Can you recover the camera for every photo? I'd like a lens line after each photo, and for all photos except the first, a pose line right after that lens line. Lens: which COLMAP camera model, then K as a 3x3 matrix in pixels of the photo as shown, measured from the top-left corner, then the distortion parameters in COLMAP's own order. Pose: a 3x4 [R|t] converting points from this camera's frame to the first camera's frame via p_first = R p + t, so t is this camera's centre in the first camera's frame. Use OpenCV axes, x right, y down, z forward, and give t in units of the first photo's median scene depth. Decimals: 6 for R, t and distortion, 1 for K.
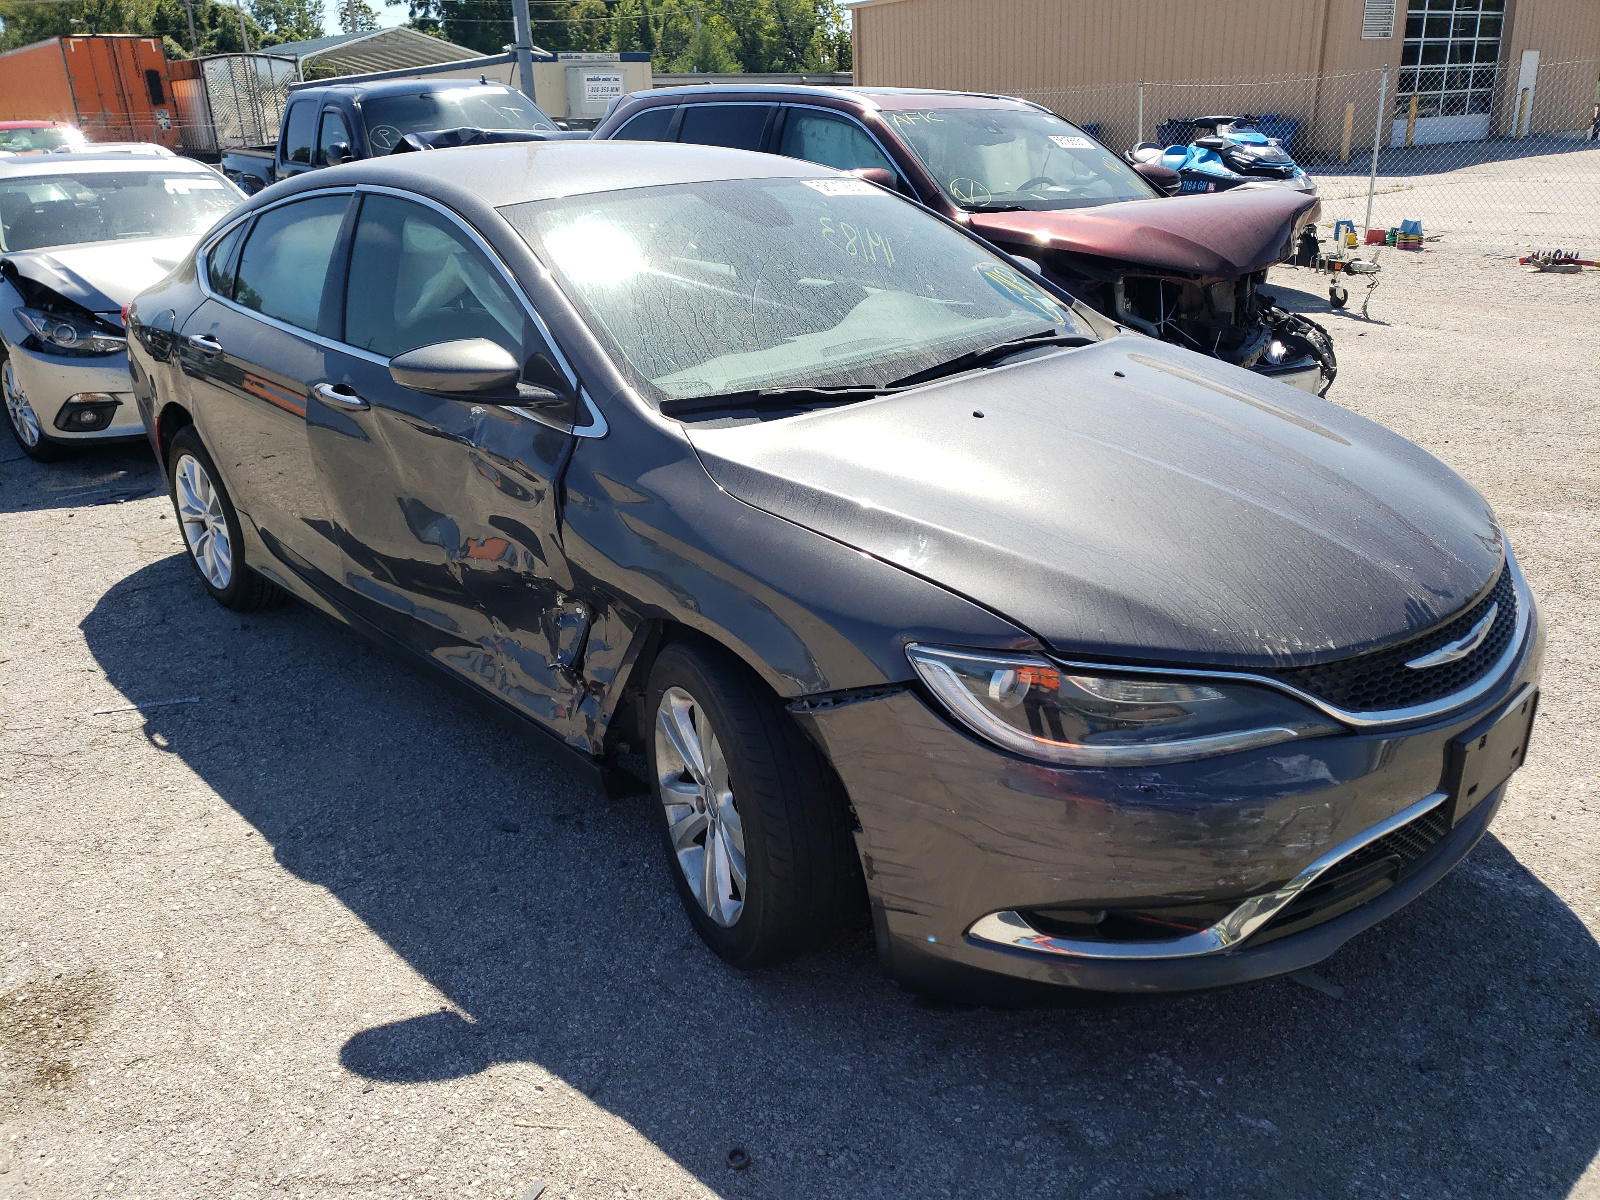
lens RADIAL K [[1200.0, 0, 800.0], [0, 1200.0, 600.0], [0, 0, 1]] dist [0.023245, -0.000898]
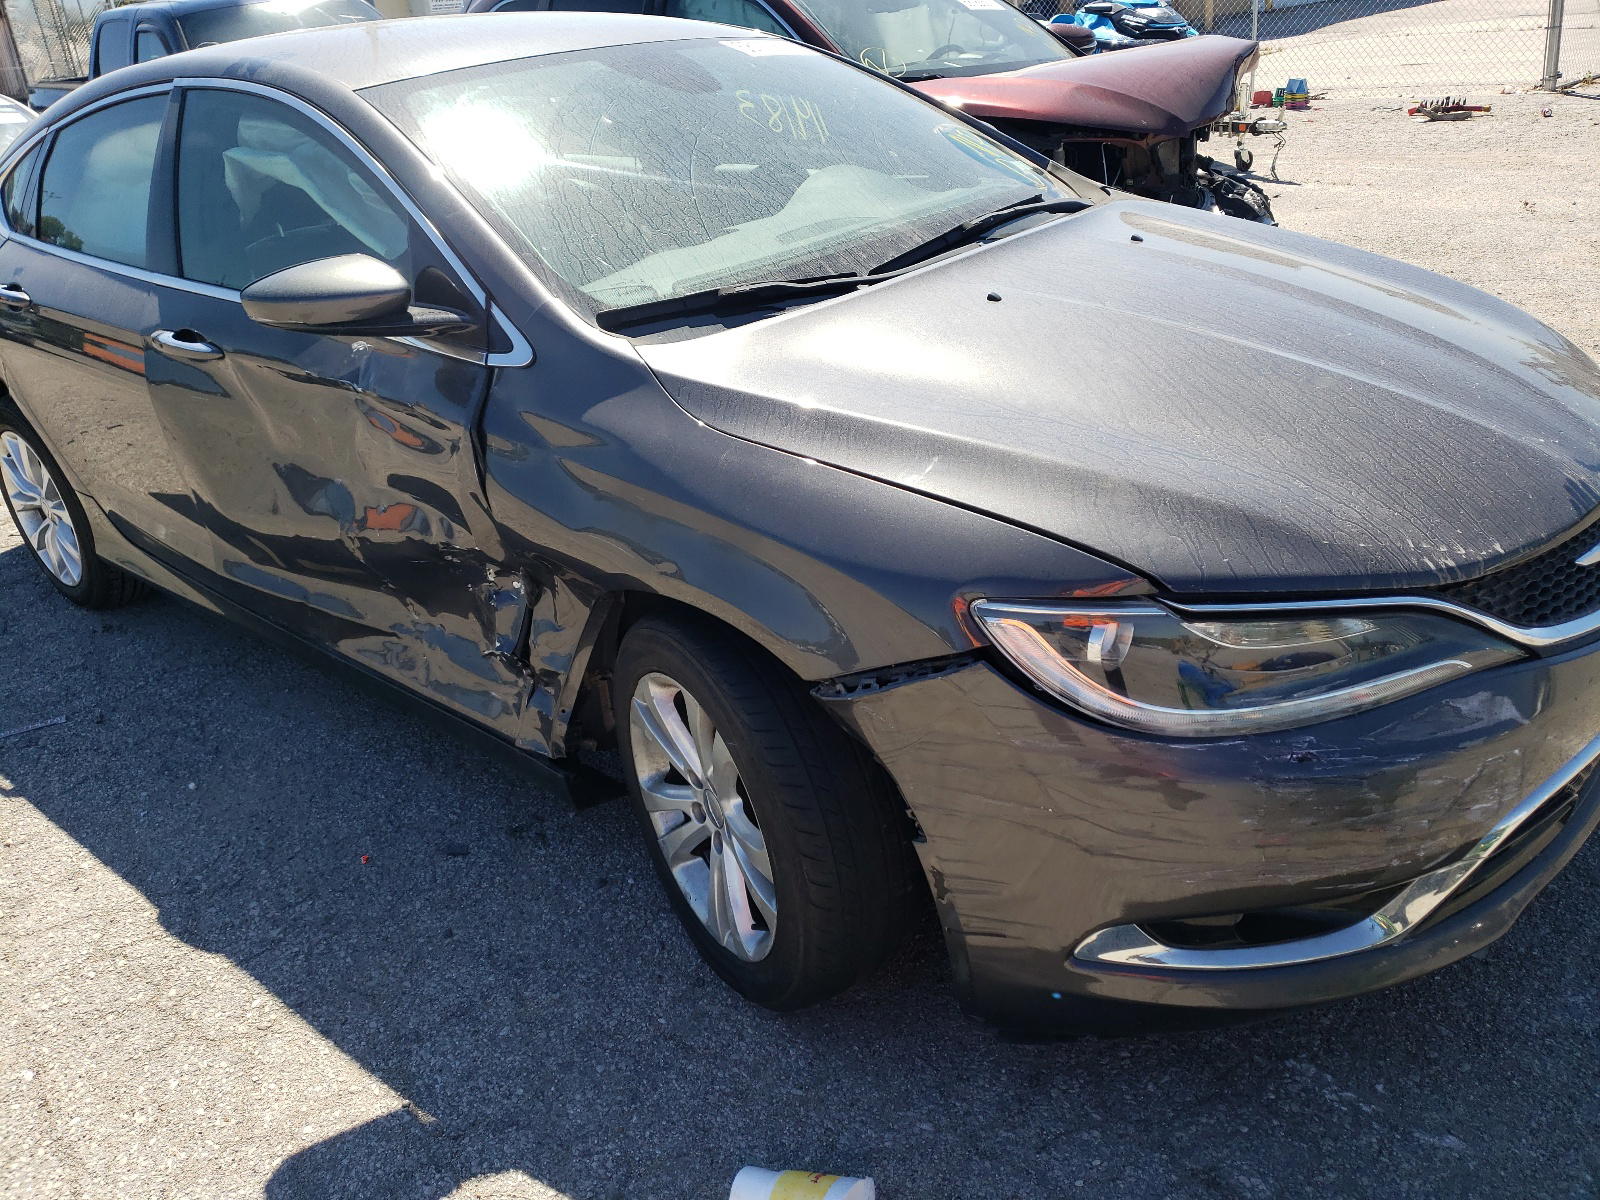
lens RADIAL K [[1218.6, 0, 797.0], [0, 1218.6, 576.6], [0, 0, 1]] dist [-0.029337, 0.085398]
pose [[0.992638, -0.097916, 0.071284, -0.057050], [0.094193, 0.994097, 0.053844, -0.023427], [-0.076135, -0.046733, 0.996002, 0.179512]]
